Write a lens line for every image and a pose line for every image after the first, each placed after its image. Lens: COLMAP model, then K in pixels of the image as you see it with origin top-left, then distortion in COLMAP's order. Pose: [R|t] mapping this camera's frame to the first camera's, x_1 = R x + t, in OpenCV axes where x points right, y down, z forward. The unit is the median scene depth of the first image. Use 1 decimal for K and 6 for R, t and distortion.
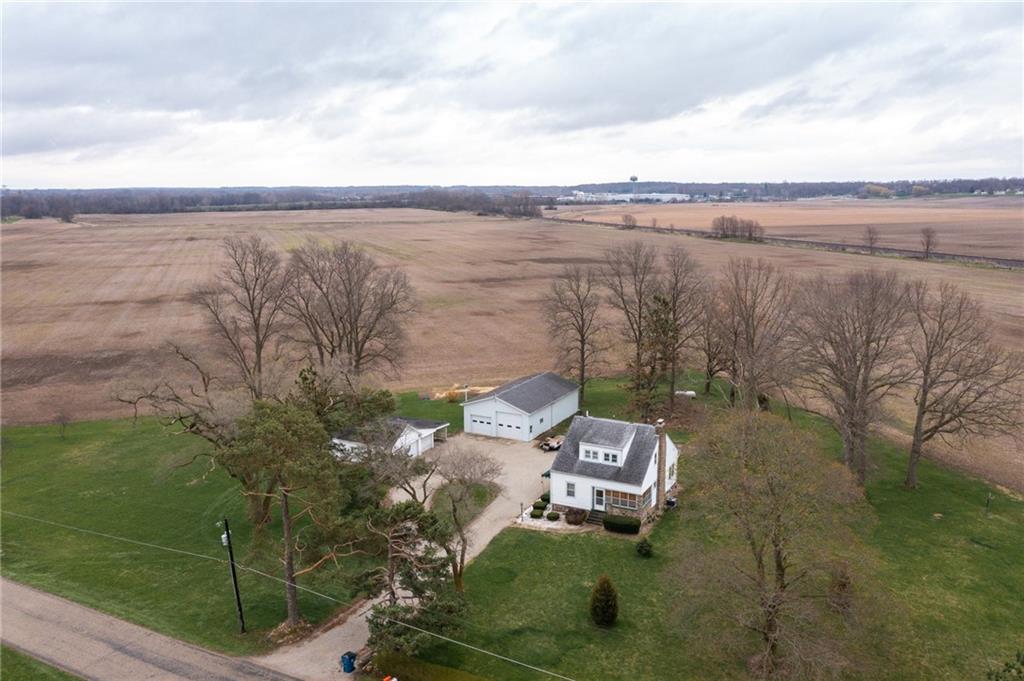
lens RADIAL K [[731.4, 0, 512.0], [0, 731.4, 340.5], [0, 0, 1]] dist [-0.027395, -0.000943]
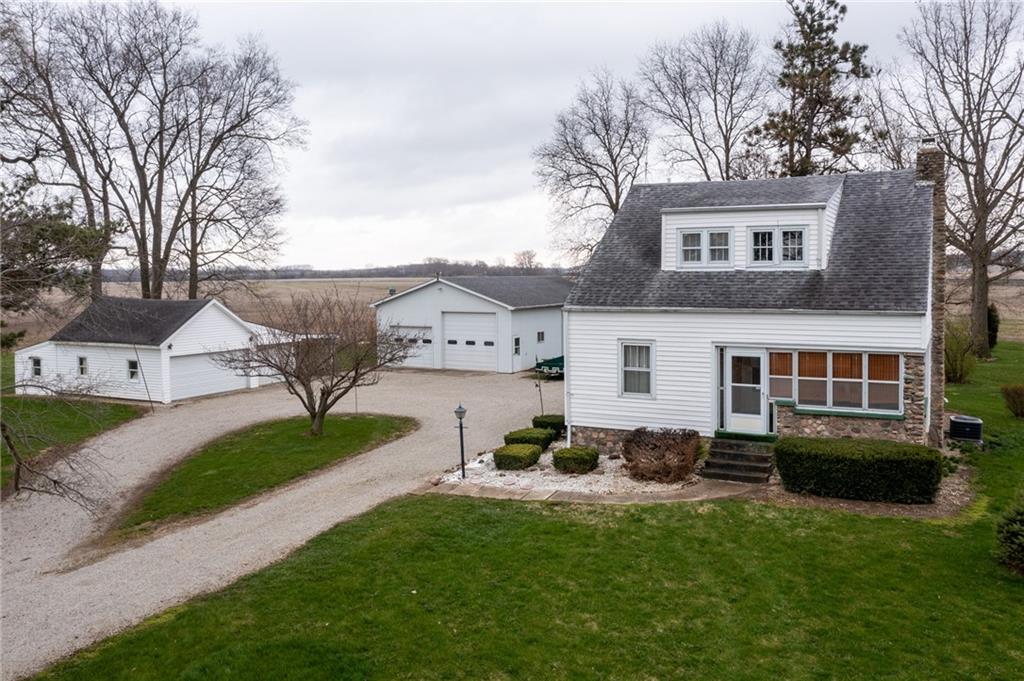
lens RADIAL K [[731.4, 0, 512.0], [0, 731.4, 340.5], [0, 0, 1]] dist [-0.027395, -0.000943]
pose [[0.999961, -0.004134, -0.007763, 0.034761], [0.003100, 0.991681, -0.128686, 0.232480], [0.008230, 0.128657, 0.991655, 0.725476]]
